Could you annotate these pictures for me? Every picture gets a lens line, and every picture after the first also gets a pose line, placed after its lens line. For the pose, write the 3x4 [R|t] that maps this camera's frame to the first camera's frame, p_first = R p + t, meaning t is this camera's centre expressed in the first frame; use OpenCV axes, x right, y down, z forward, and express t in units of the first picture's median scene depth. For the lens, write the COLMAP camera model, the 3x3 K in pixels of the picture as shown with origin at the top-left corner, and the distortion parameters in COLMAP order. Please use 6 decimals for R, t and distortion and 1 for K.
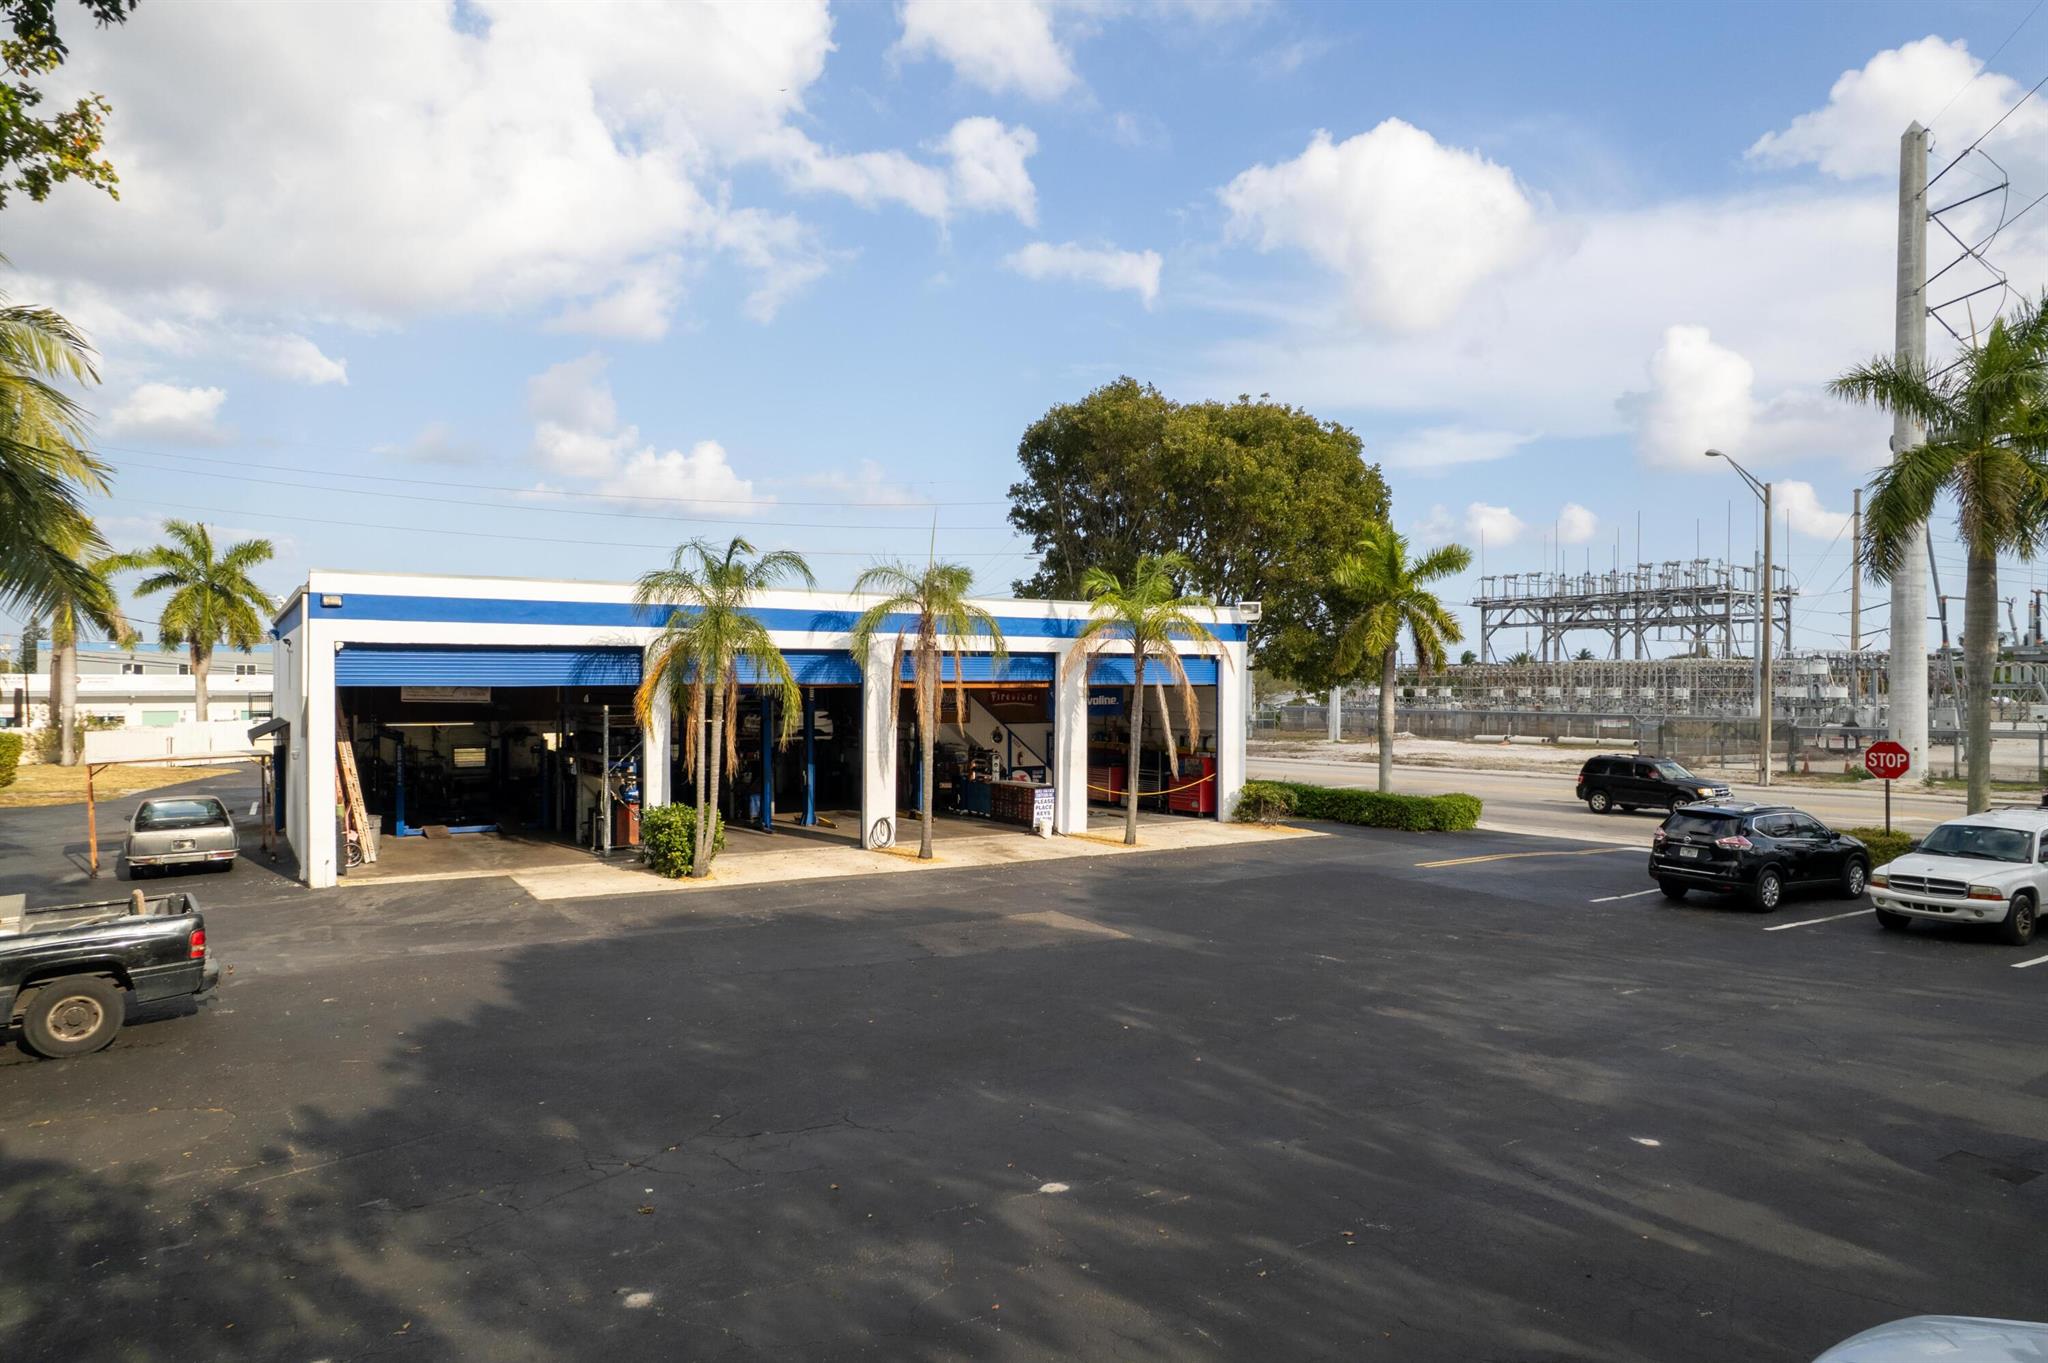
lens RADIAL K [[1309.6, 0, 1031.5], [0, 1309.6, 683.1], [0, 0, 1]] dist [-0.076548, 0.069774]
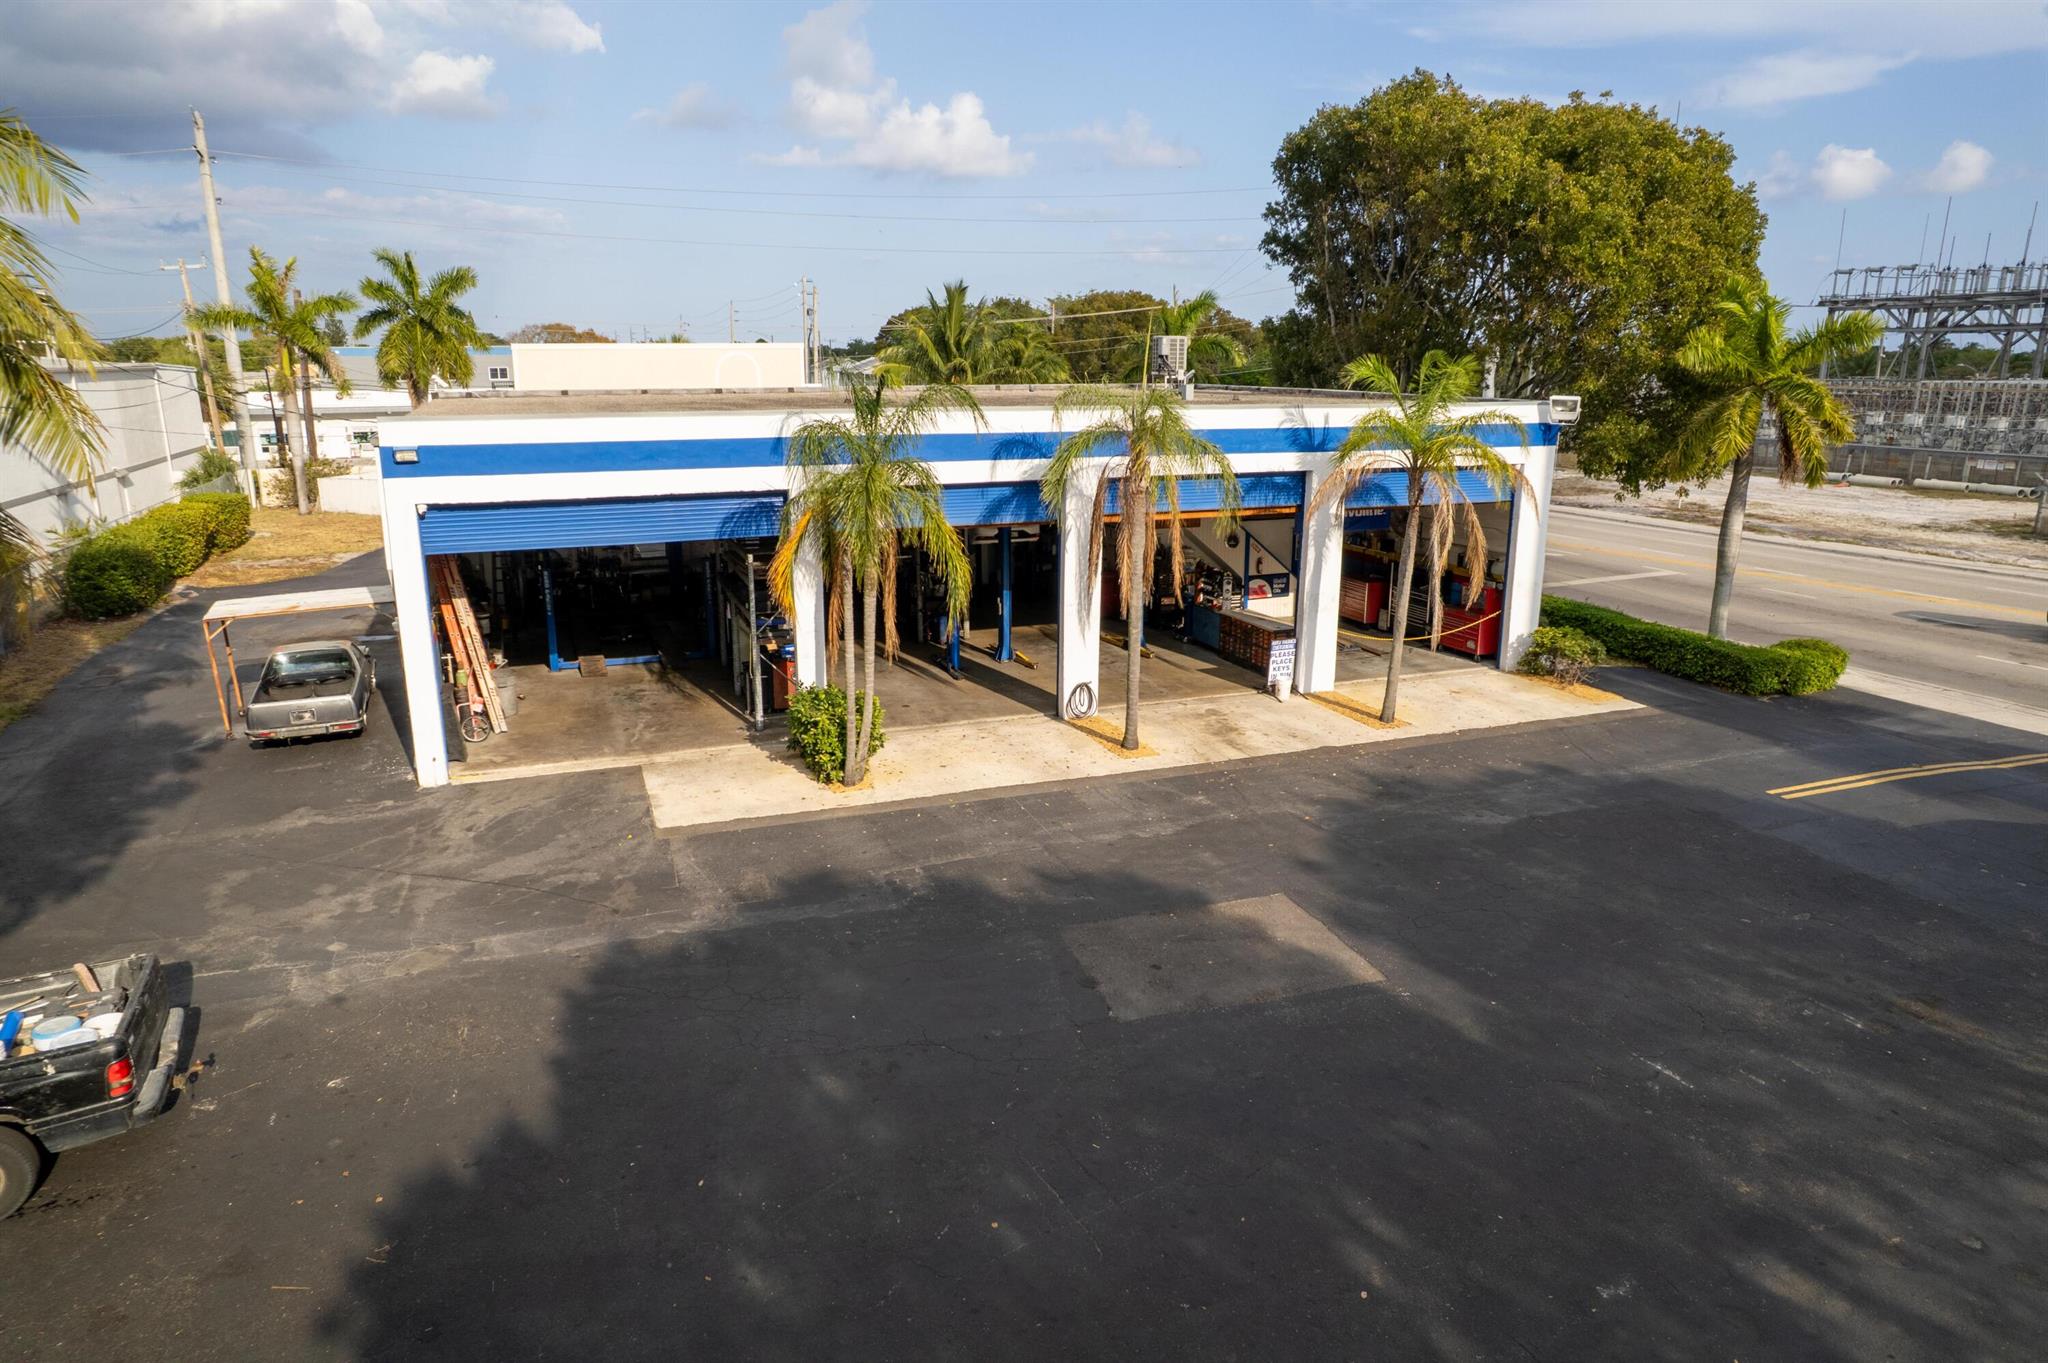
lens RADIAL K [[1309.6, 0, 1031.5], [0, 1309.6, 683.1], [0, 0, 1]] dist [-0.076548, 0.069774]
pose [[0.981971, 0.046914, -0.183117, 0.005526], [-0.000857, 0.969808, 0.243867, -0.090141], [0.189029, -0.239313, 0.952364, 0.184633]]
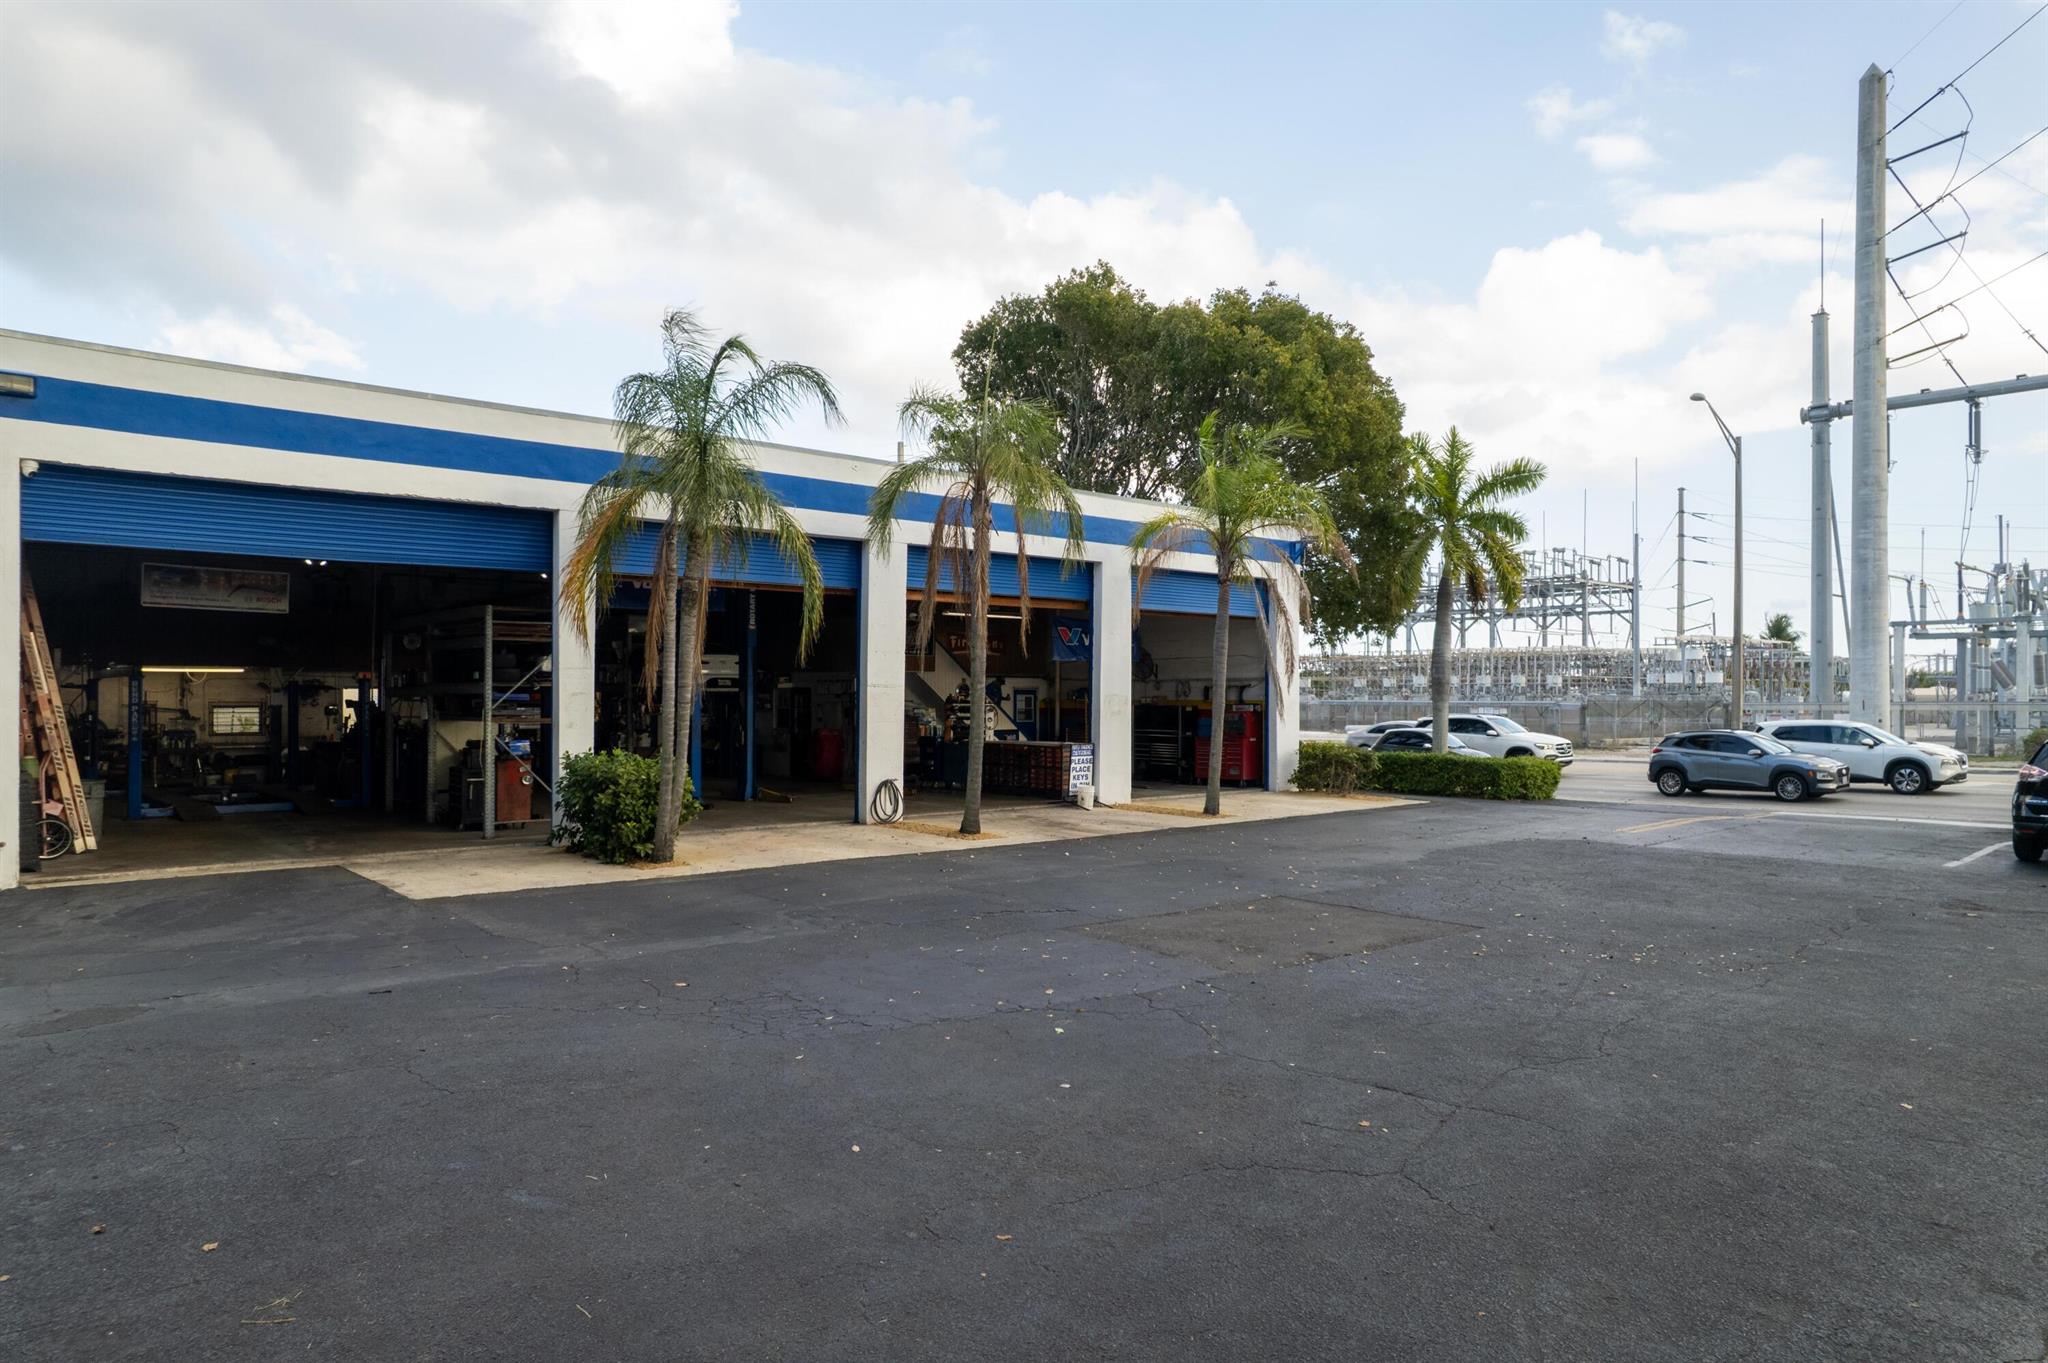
lens RADIAL K [[1309.6, 0, 1031.5], [0, 1309.6, 683.1], [0, 0, 1]] dist [-0.076548, 0.069774]
pose [[0.985923, 0.002918, 0.167177, -0.141366], [-0.001476, 0.999961, -0.008750, 0.051820], [-0.167196, 0.008380, 0.985888, 0.266015]]
